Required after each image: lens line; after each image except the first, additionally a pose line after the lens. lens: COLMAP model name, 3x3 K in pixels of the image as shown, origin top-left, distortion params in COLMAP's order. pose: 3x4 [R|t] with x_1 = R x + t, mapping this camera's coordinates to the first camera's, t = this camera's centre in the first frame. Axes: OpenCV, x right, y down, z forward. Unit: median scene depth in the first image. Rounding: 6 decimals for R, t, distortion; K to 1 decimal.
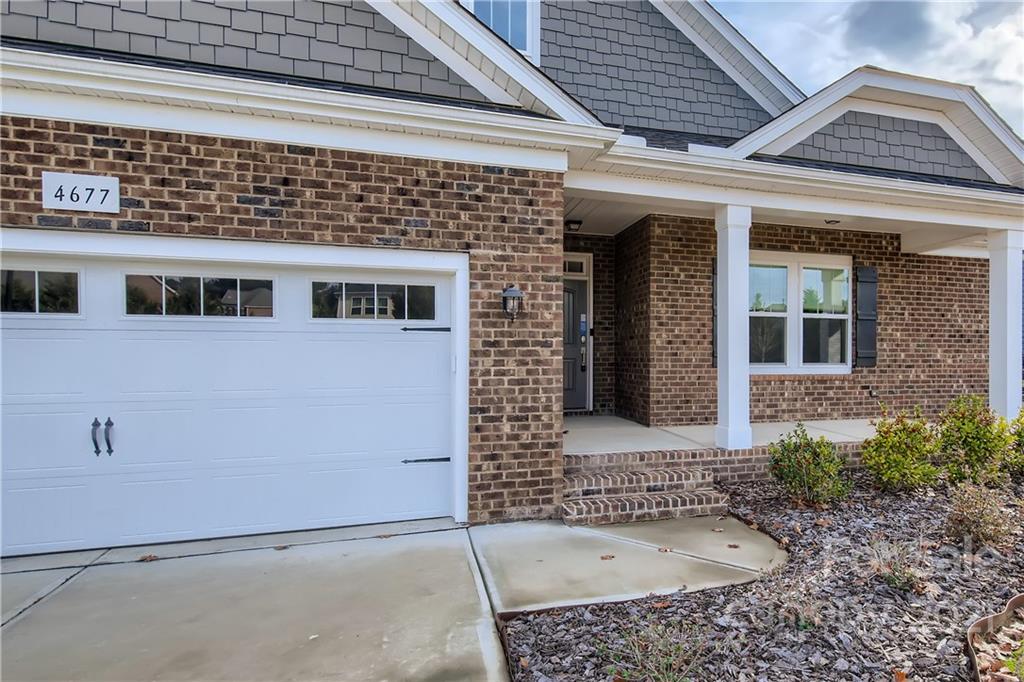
lens RADIAL K [[473.5, 0, 511.9], [0, 473.5, 341.3], [0, 0, 1]] dist [0.009230, 0.000102]
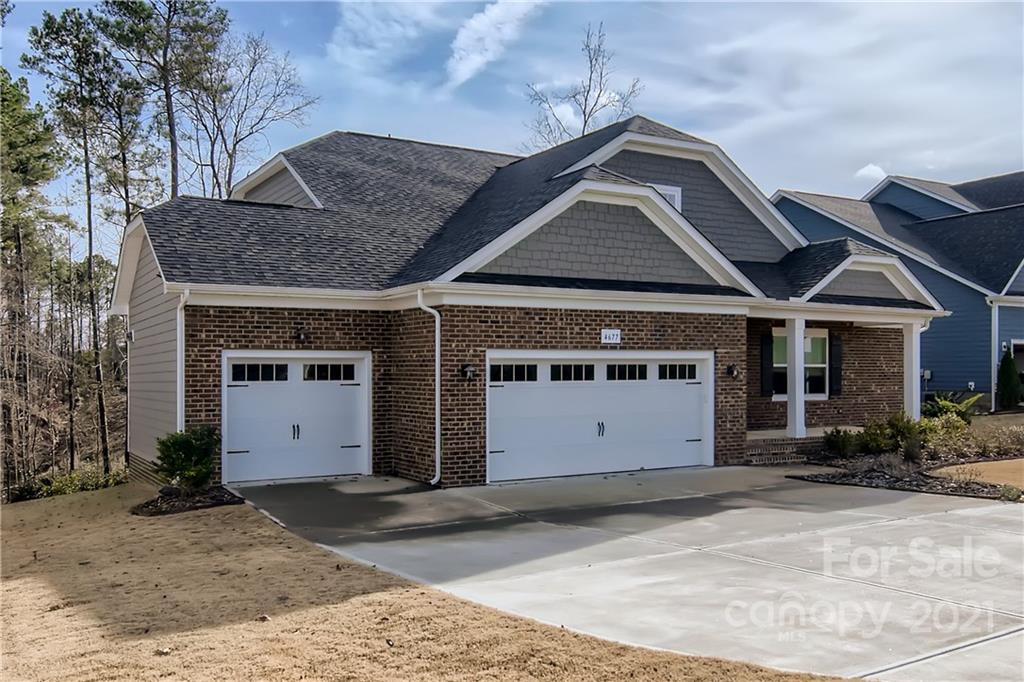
lens RADIAL K [[486.7, 0, 491.1], [0, 486.7, 367.8], [0, 0, 1]] dist [0.001395, 0.000047]
pose [[0.993924, -0.003466, 0.110010, -1.477954], [0.003557, 0.999993, -0.000633, -0.106574], [-0.110007, 0.001021, 0.993930, -1.291454]]
